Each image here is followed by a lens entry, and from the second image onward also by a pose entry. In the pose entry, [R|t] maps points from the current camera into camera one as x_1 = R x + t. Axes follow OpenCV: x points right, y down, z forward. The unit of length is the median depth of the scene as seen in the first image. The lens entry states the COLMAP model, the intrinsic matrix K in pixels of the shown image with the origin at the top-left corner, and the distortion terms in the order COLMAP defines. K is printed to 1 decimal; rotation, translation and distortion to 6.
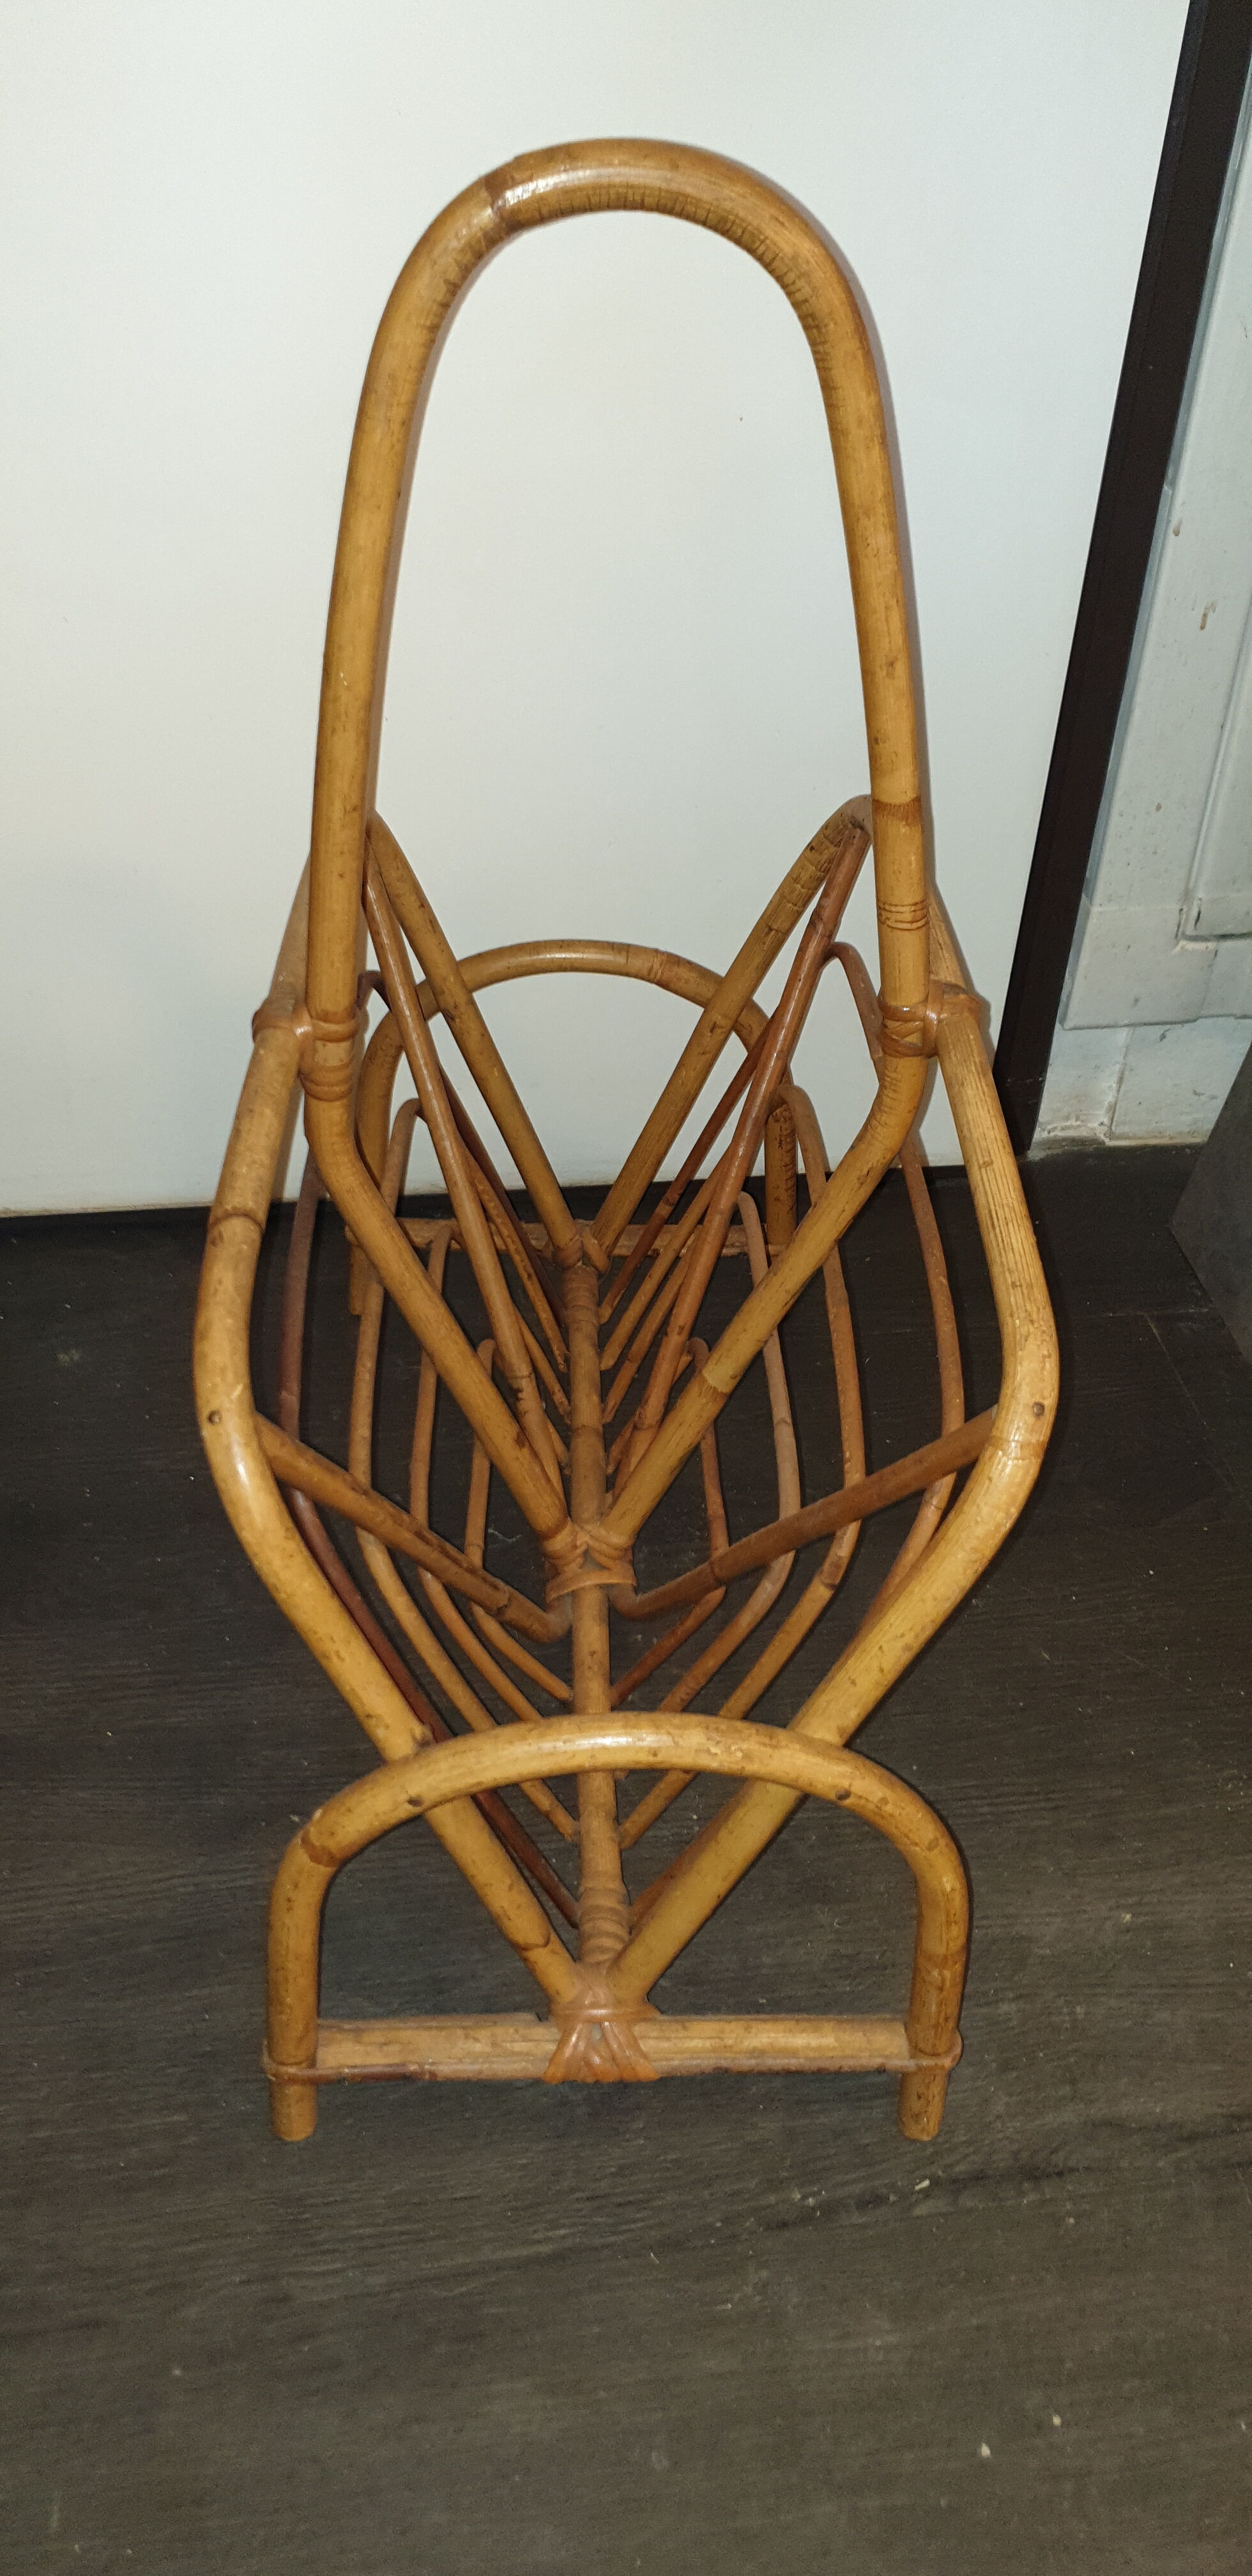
lens RADIAL K [[2035.1, 0, 638.3], [0, 2035.1, 1299.4], [0, 0, 1]] dist [0.004420, 0.040393]
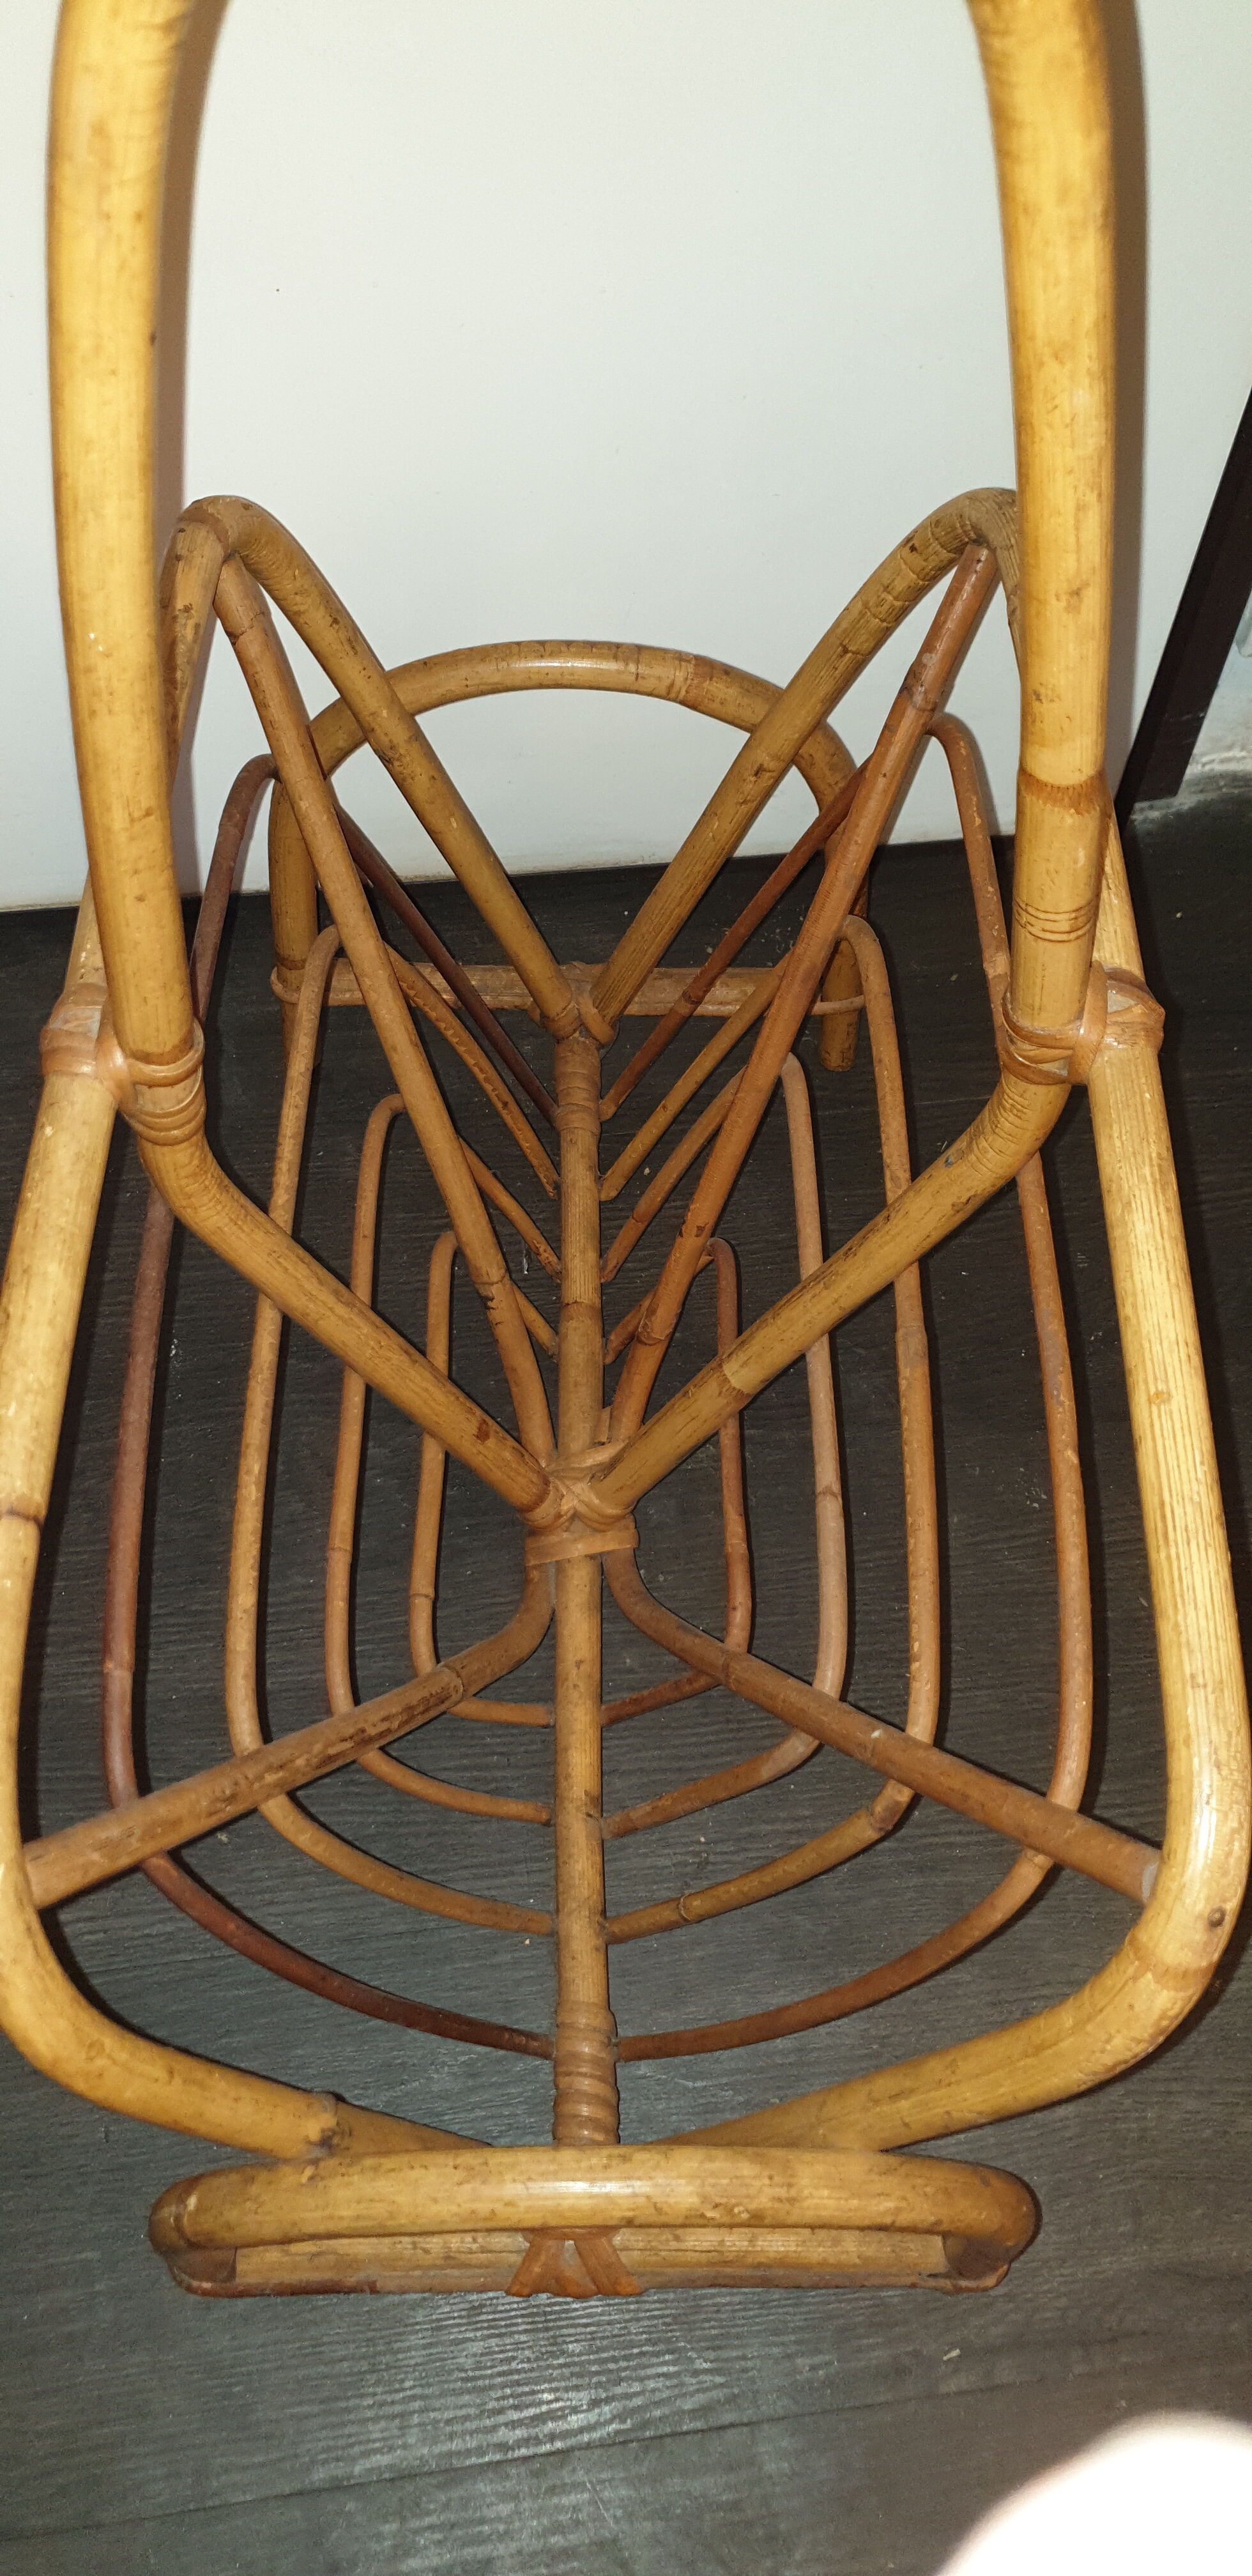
lens RADIAL K [[2035.1, 0, 631.5], [0, 2035.1, 1288.7], [0, 0, 1]] dist [0.004420, 0.040393]
pose [[0.999570, 0.017286, -0.023701, 0.016884], [-0.007245, 0.928377, 0.371568, -0.305784], [0.028427, -0.371236, 0.928103, 0.365226]]
